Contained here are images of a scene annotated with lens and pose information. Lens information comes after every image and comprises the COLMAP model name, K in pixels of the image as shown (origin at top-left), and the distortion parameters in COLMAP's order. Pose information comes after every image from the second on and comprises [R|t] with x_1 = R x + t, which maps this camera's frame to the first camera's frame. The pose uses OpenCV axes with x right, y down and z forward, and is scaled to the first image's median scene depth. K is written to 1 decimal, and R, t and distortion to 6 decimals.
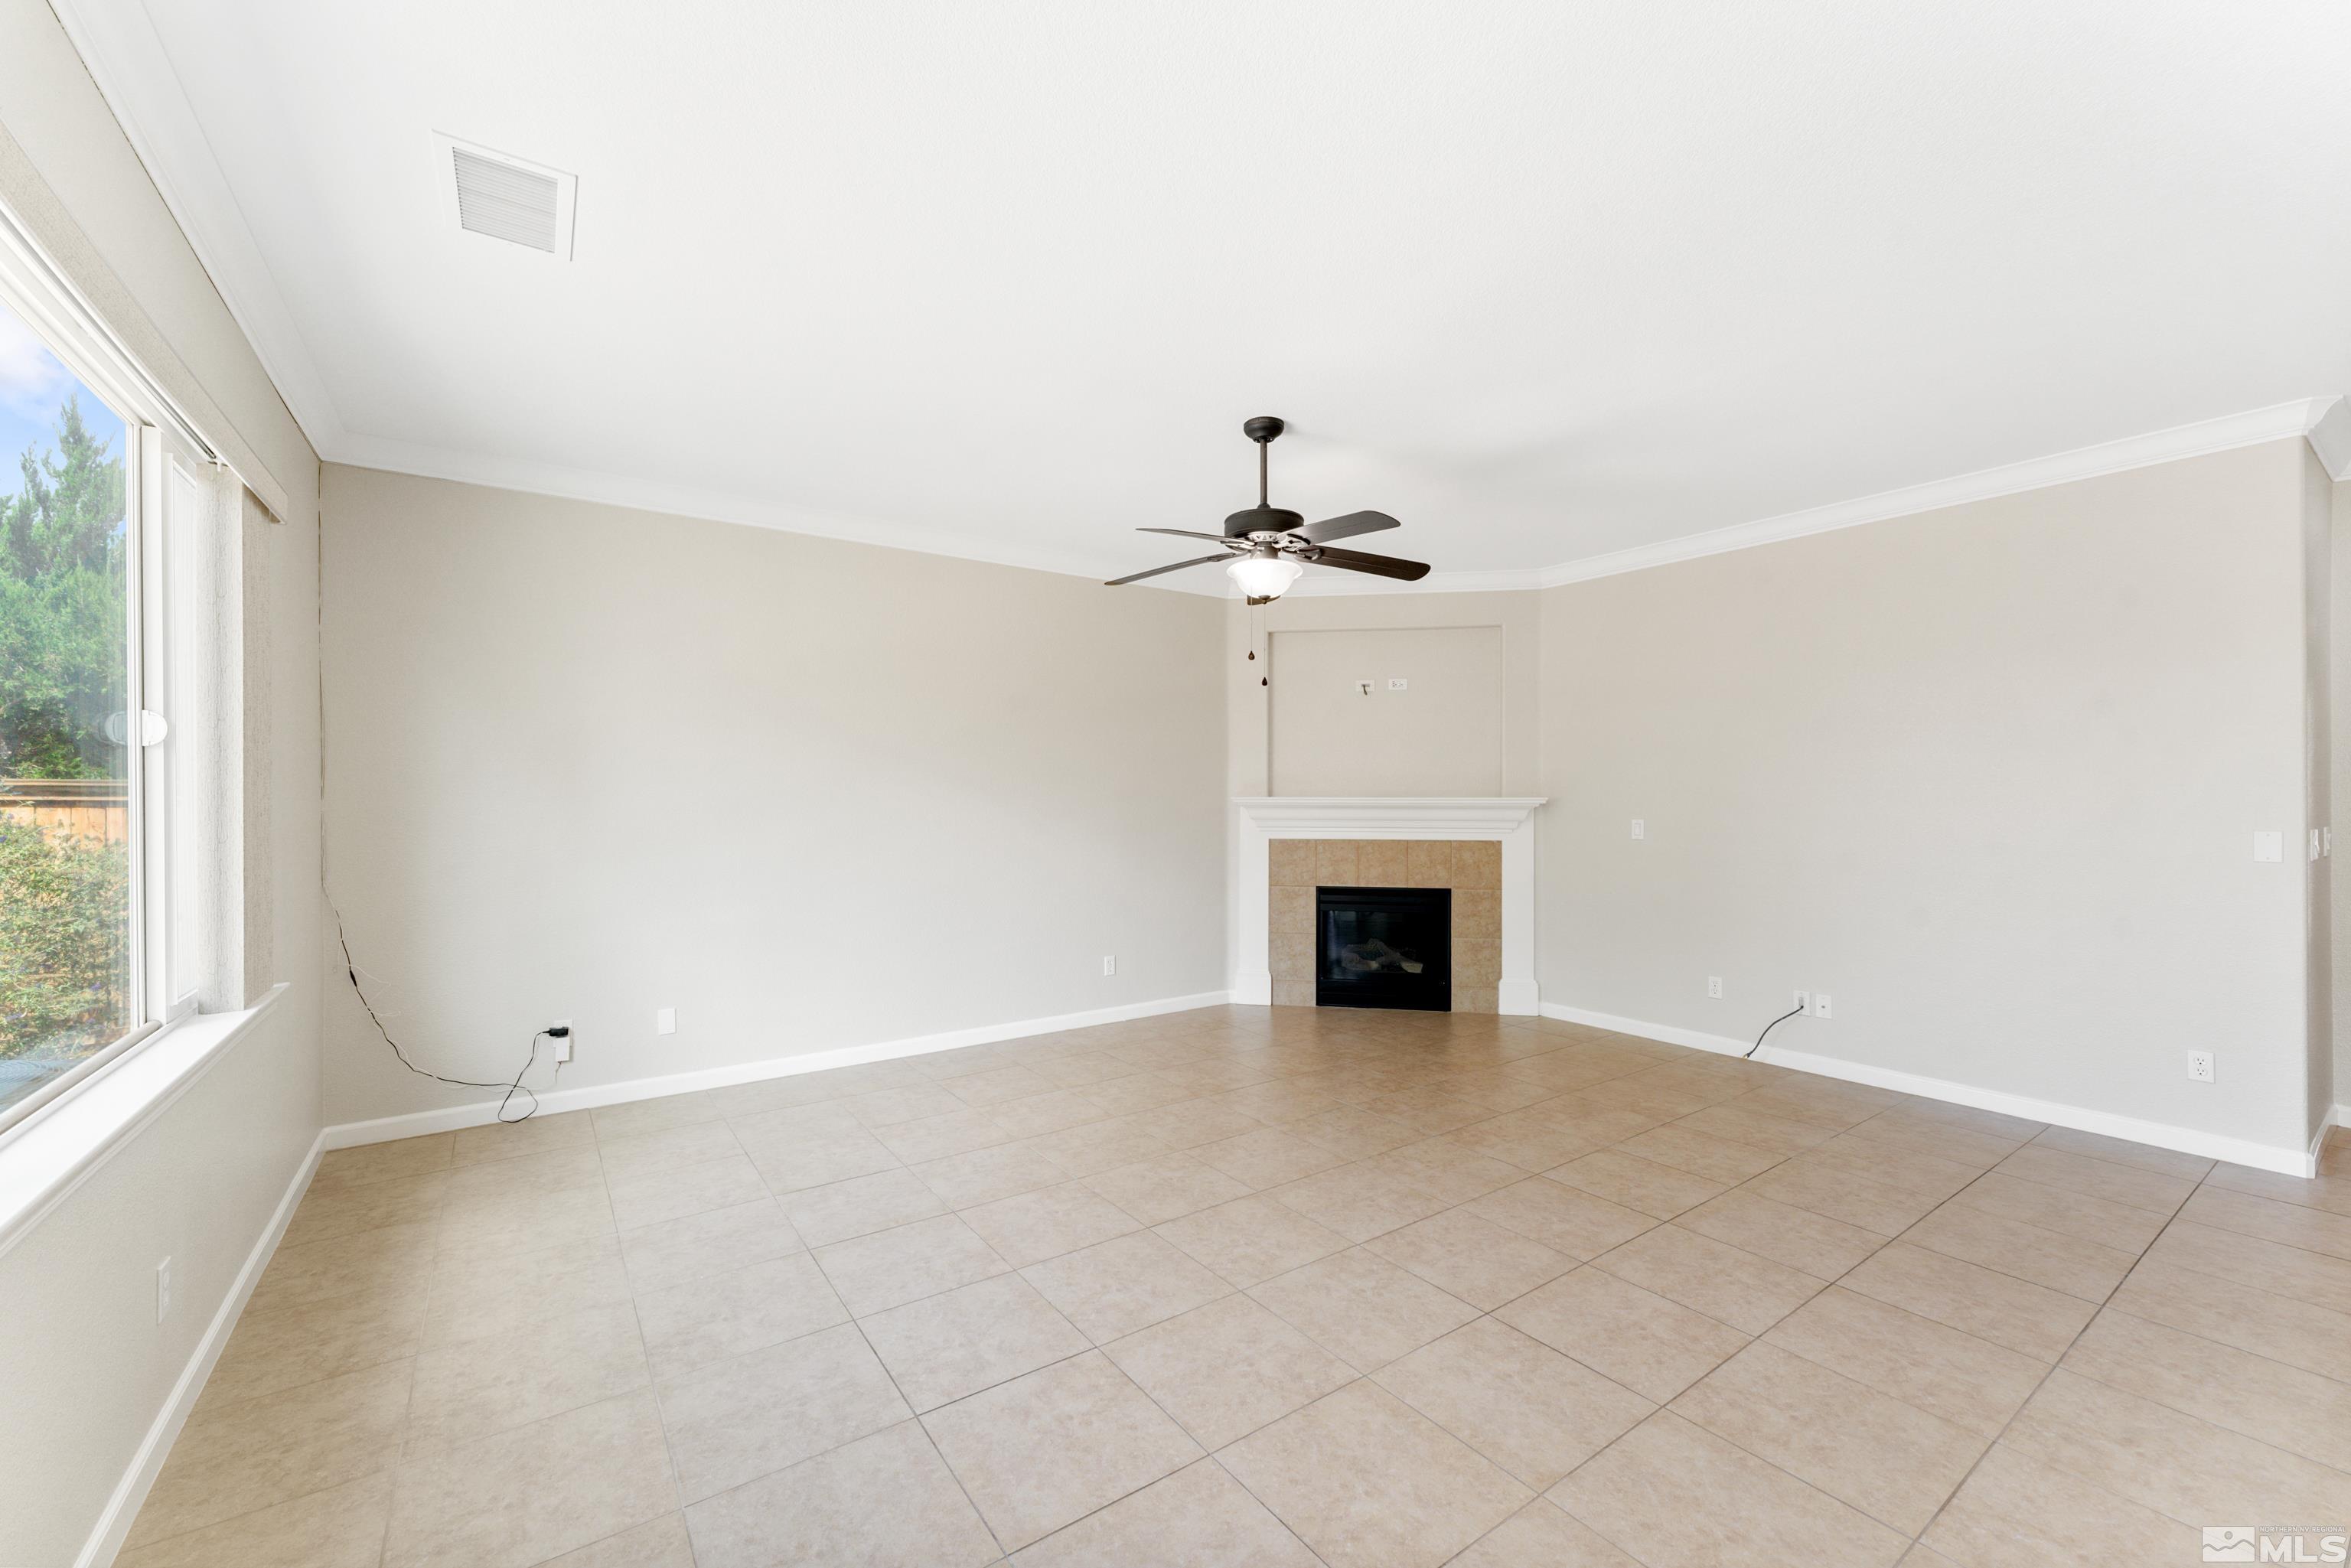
lens RADIAL K [[945.2, 0, 1158.3], [0, 945.2, 796.6], [0, 0, 1]] dist [0.001518, -0.000837]
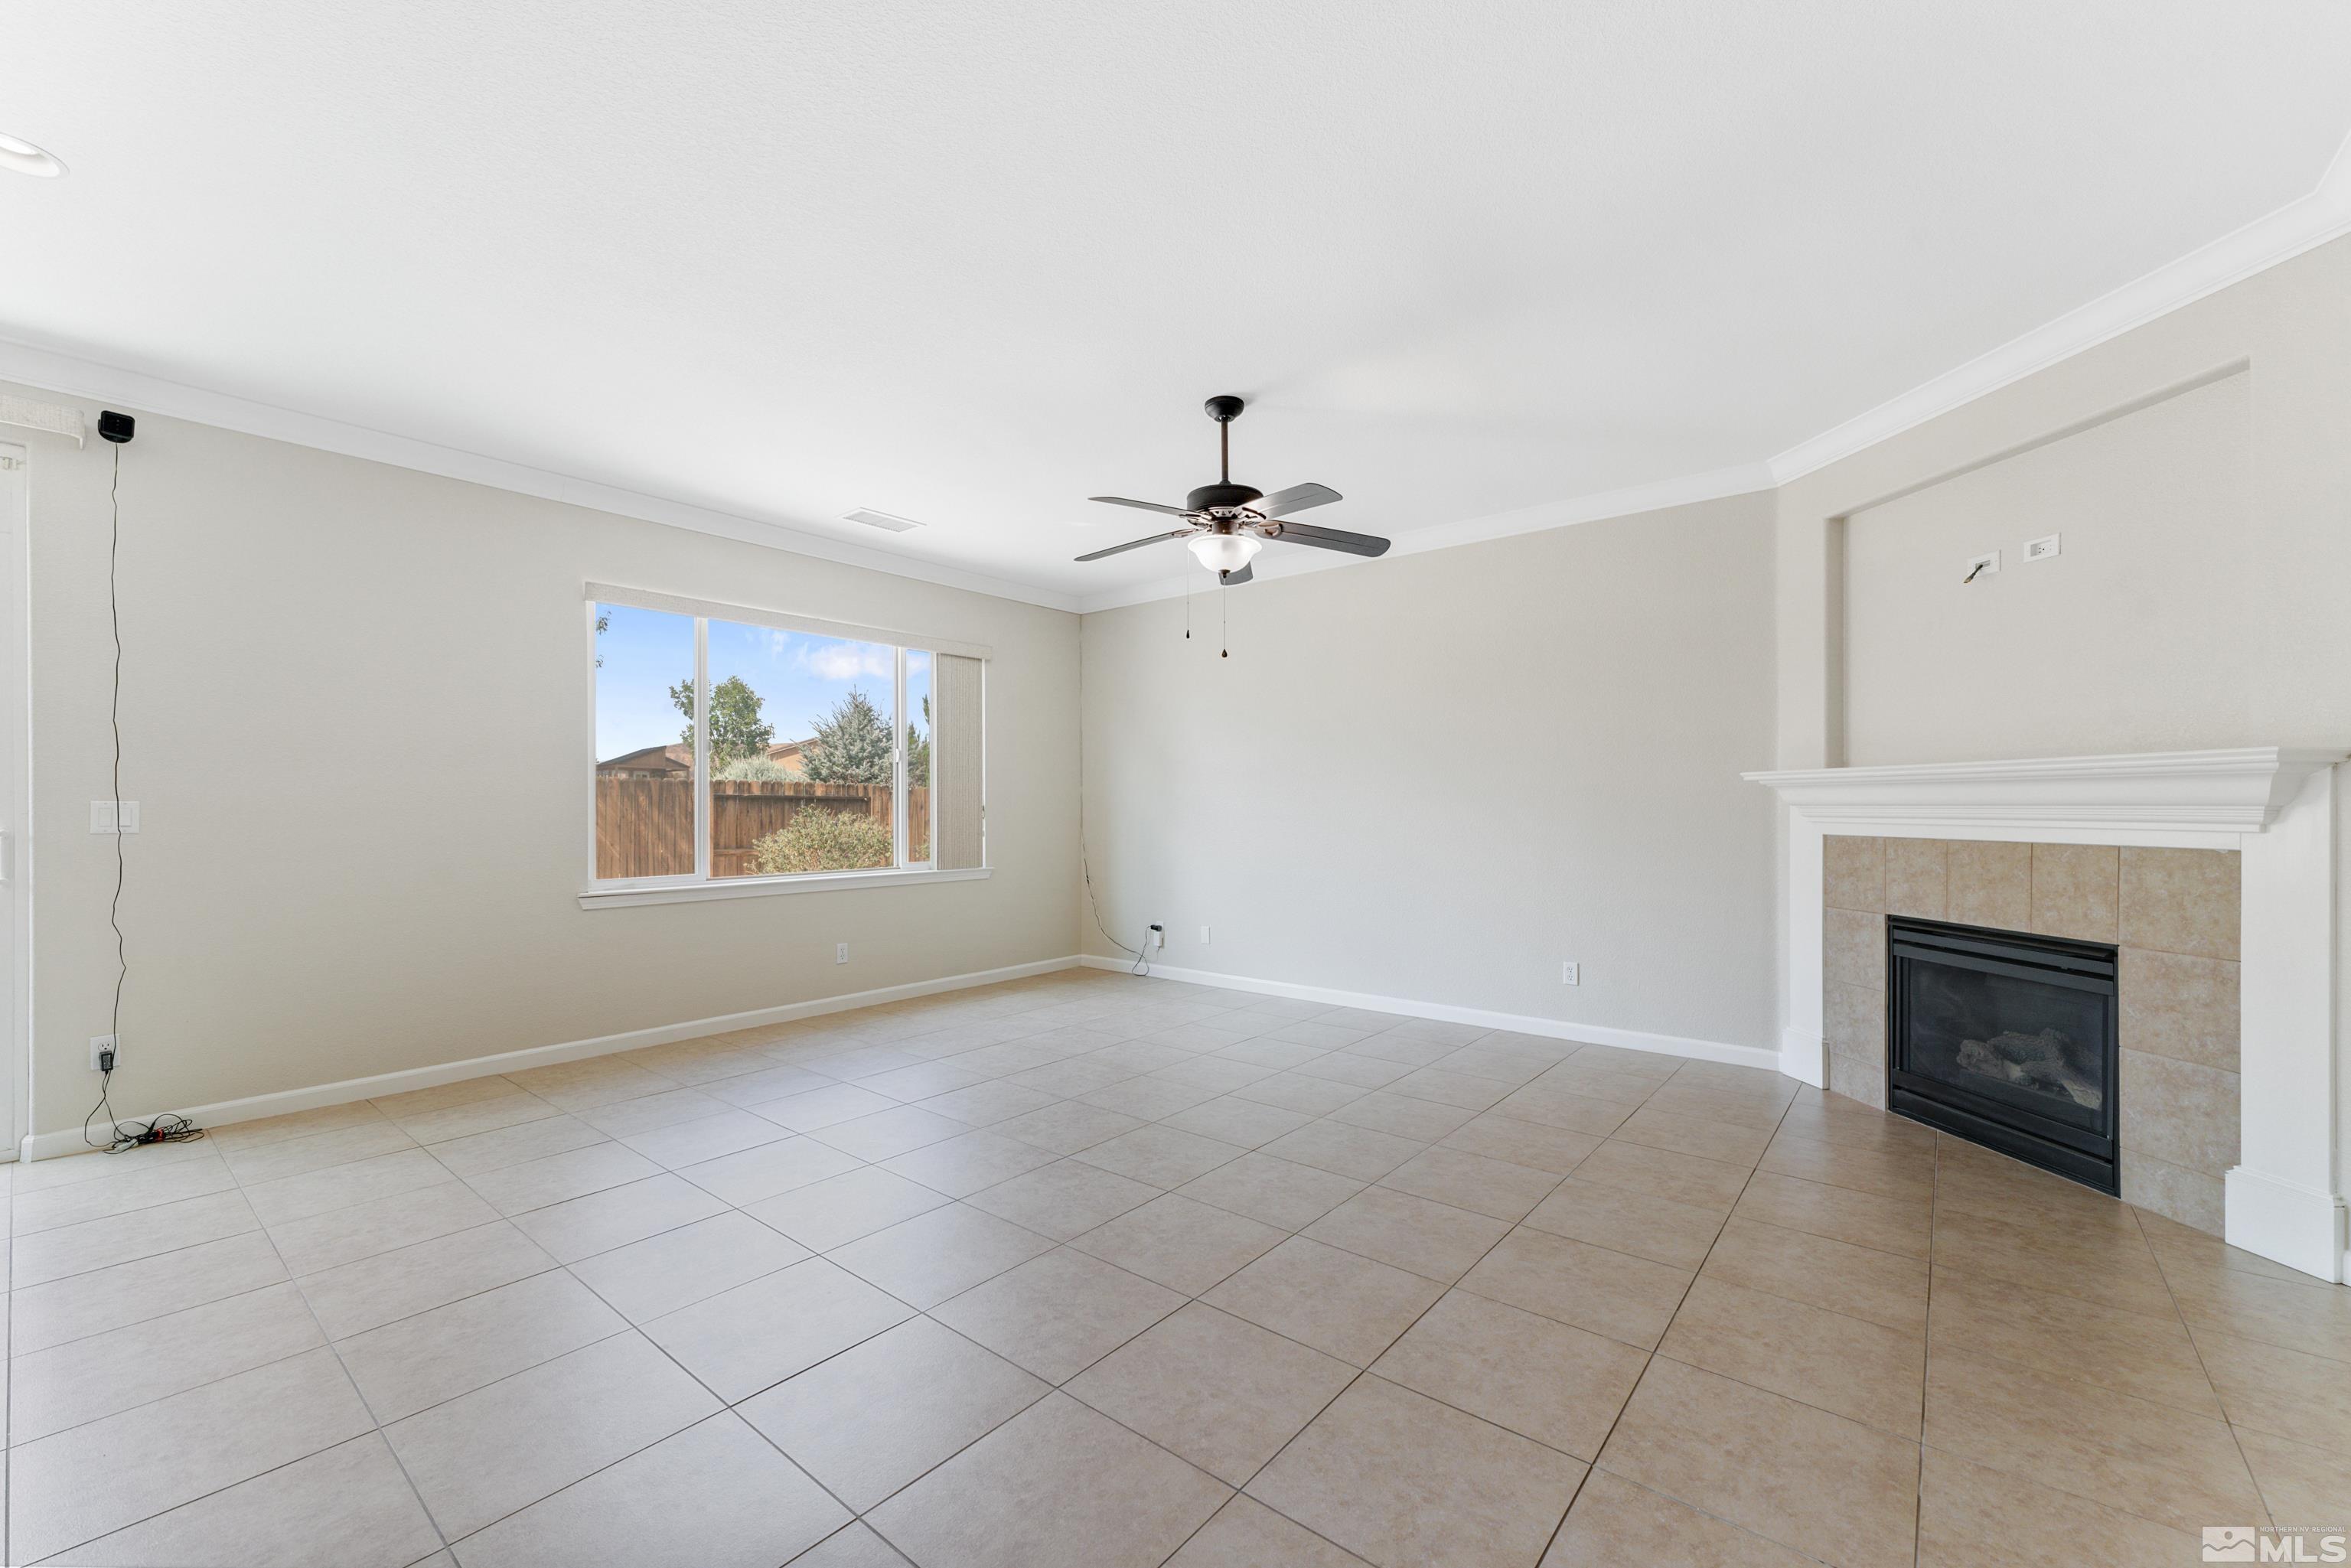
lens RADIAL K [[945.2, 0, 1154.7], [0, 945.2, 805.9], [0, 0, 1]] dist [0.001518, -0.000837]
pose [[0.261074, 0.000217, -0.965319, 0.643559], [-0.003181, 0.999995, -0.000636, 0.027588], [0.965314, 0.003237, 0.261073, 0.392183]]
